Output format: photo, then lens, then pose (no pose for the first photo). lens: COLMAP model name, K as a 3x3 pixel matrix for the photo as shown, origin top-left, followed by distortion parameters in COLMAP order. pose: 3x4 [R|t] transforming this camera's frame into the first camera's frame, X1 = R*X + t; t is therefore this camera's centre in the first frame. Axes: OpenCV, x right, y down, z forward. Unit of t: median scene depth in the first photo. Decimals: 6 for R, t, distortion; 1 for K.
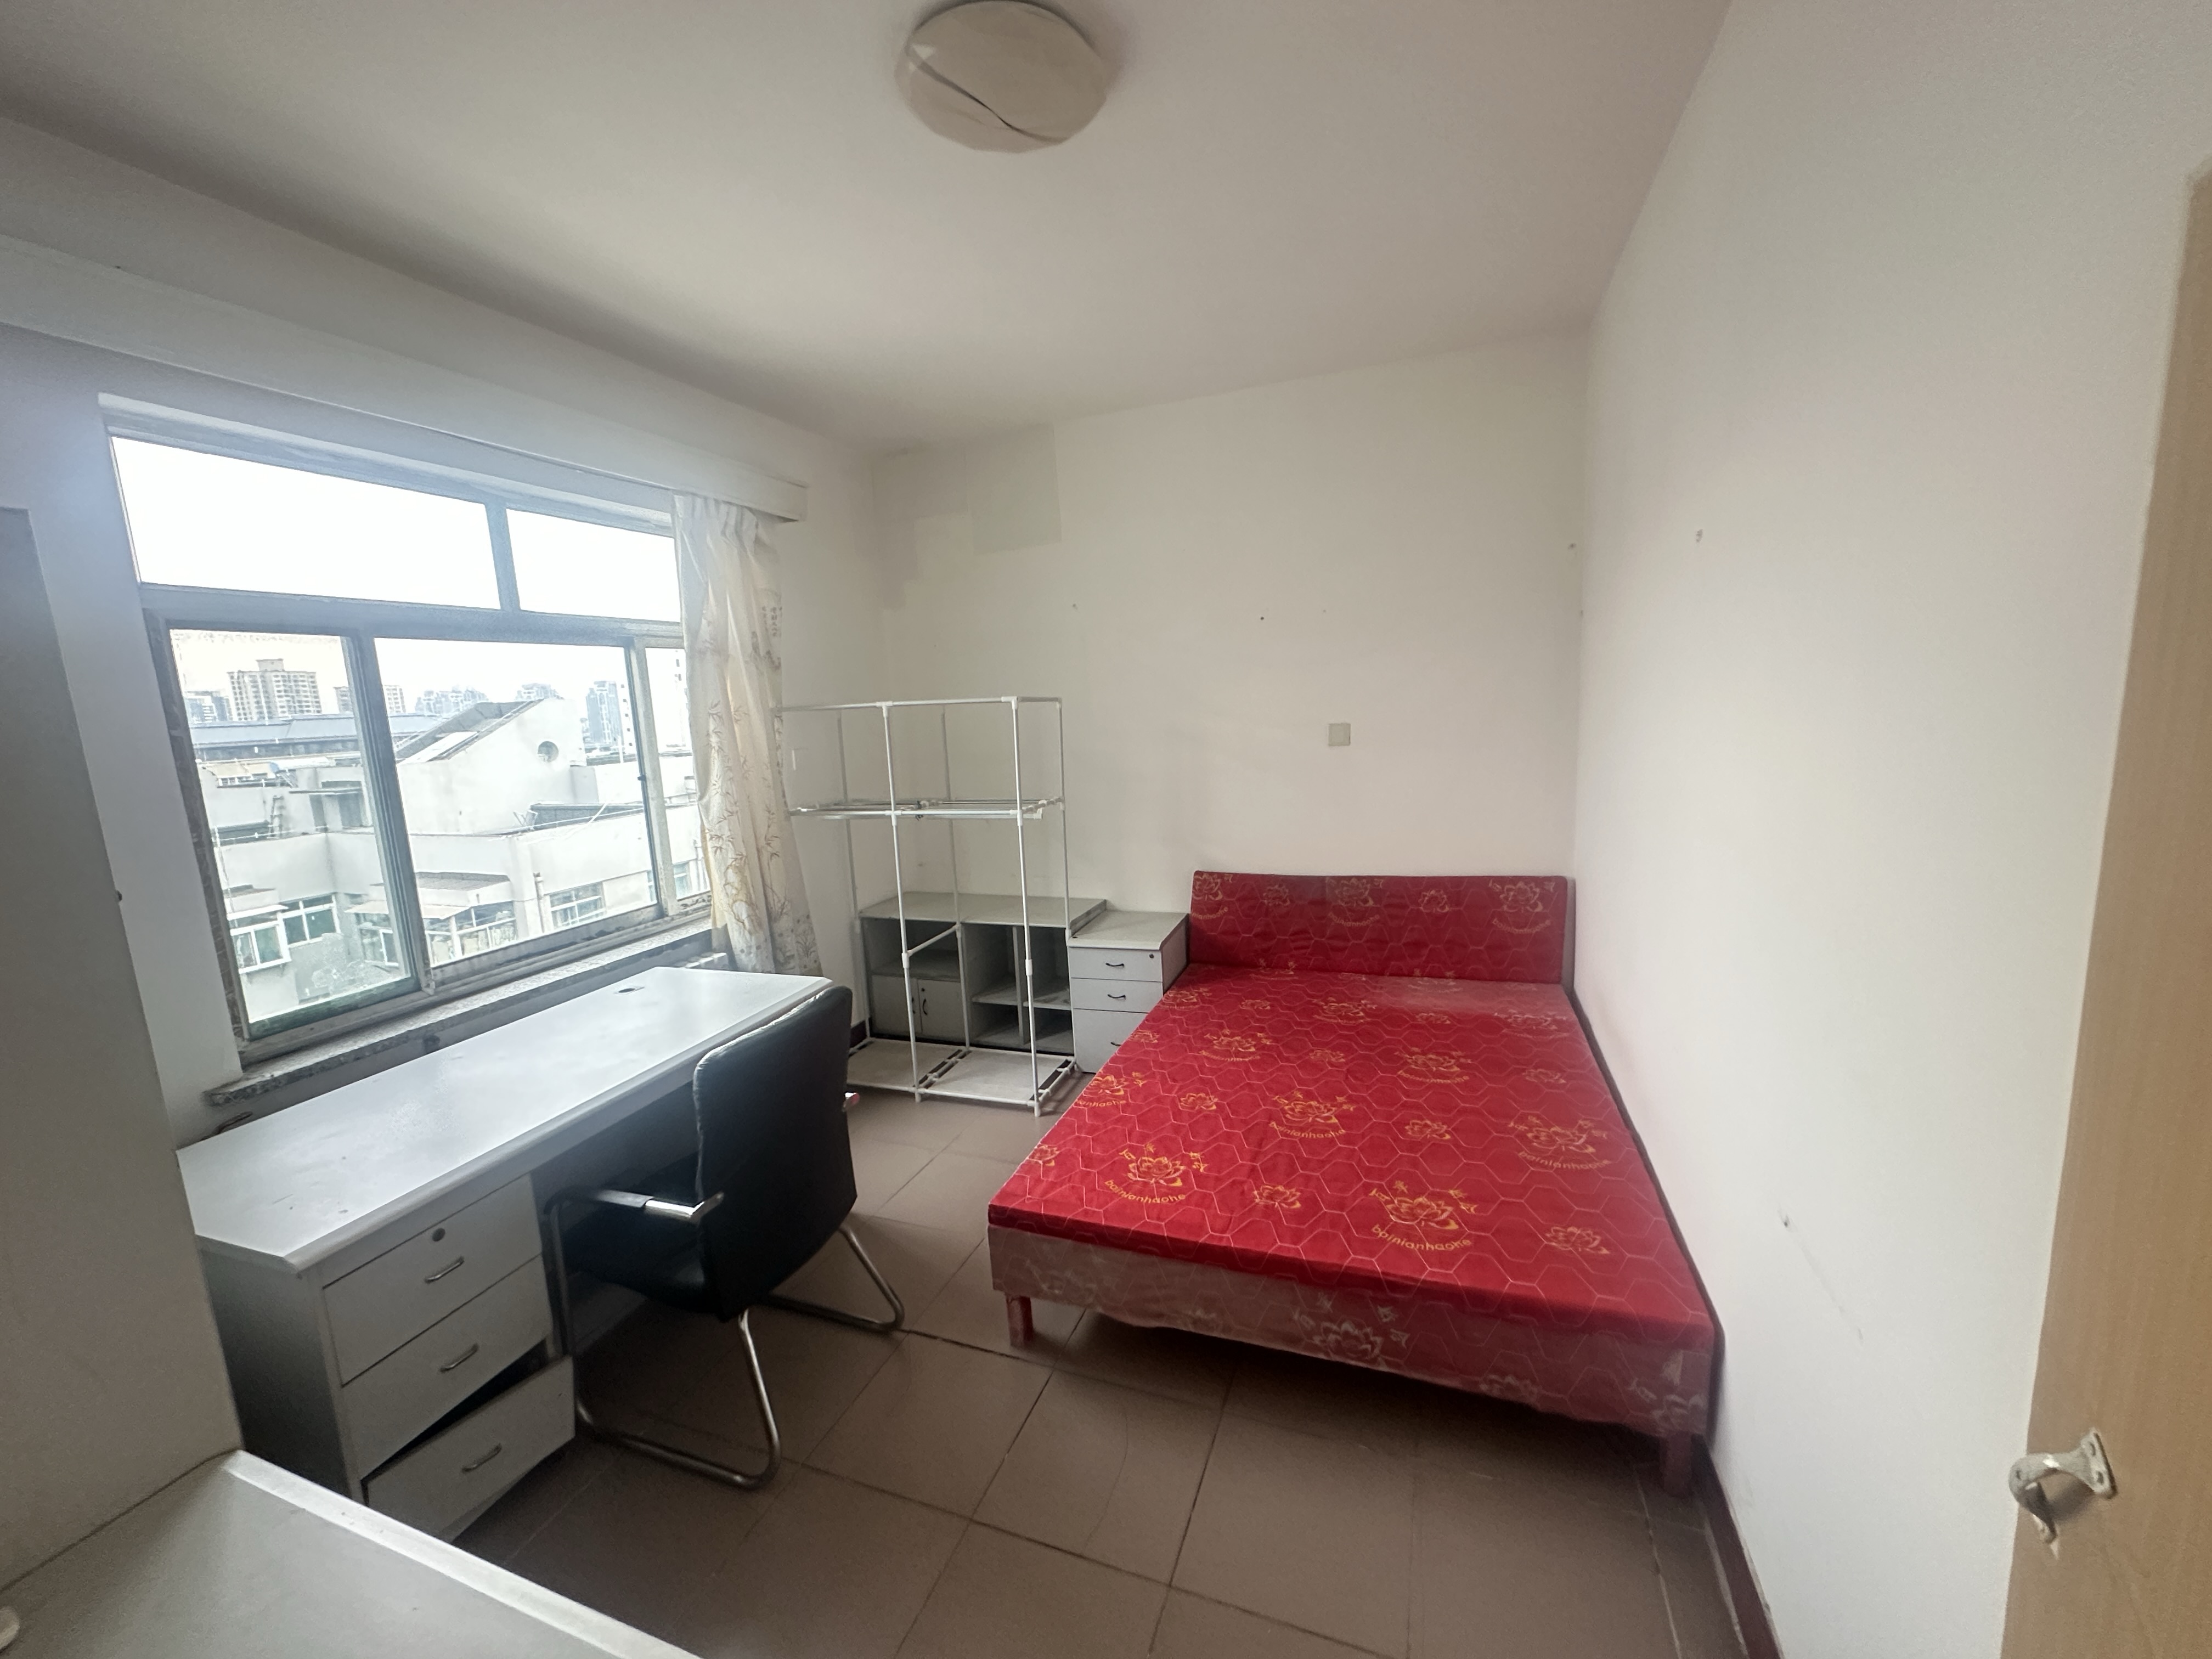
lens RADIAL K [[878.8, 0, 1102.5], [0, 878.8, 833.5], [0, 0, 1]] dist [-0.002207, -0.000283]
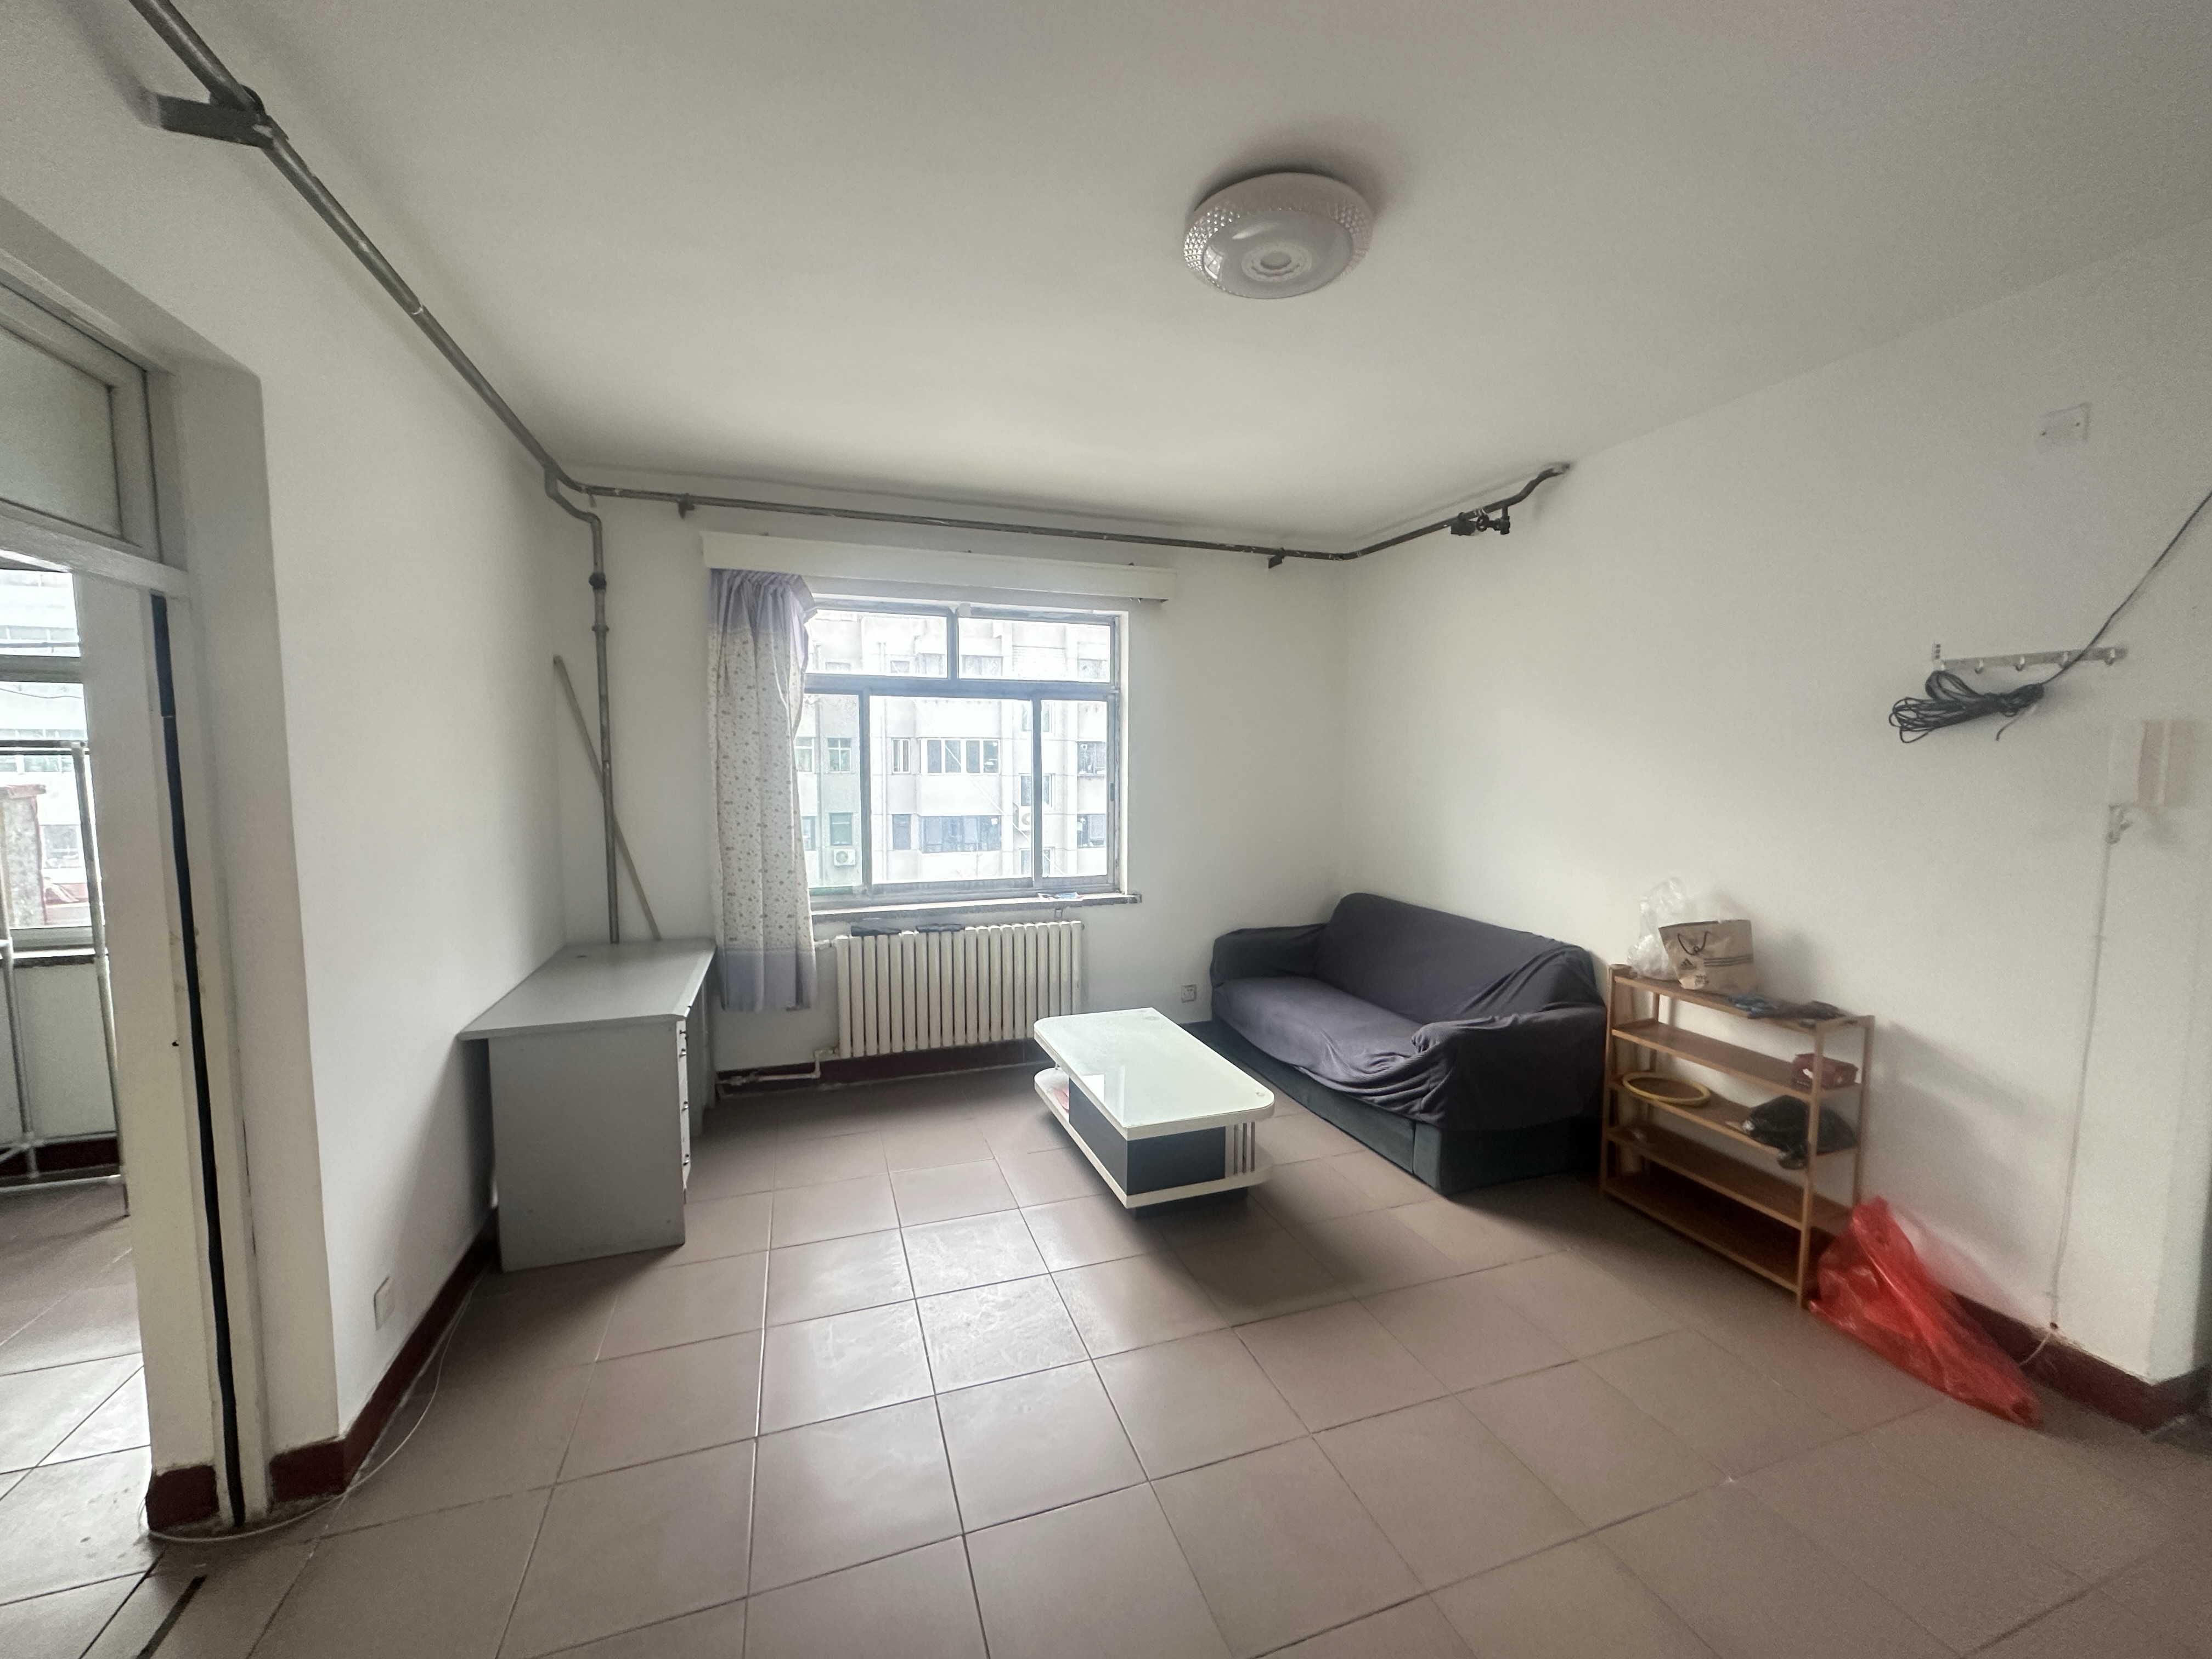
lens RADIAL K [[878.8, 0, 1118.6], [0, 878.8, 834.6], [0, 0, 1]] dist [-0.002207, -0.000283]
pose [[0.652108, 0.115933, -0.749210, 0.820925], [-0.148747, 0.988596, 0.023507, -0.050183], [0.743391, 0.096114, 0.661916, 0.164178]]
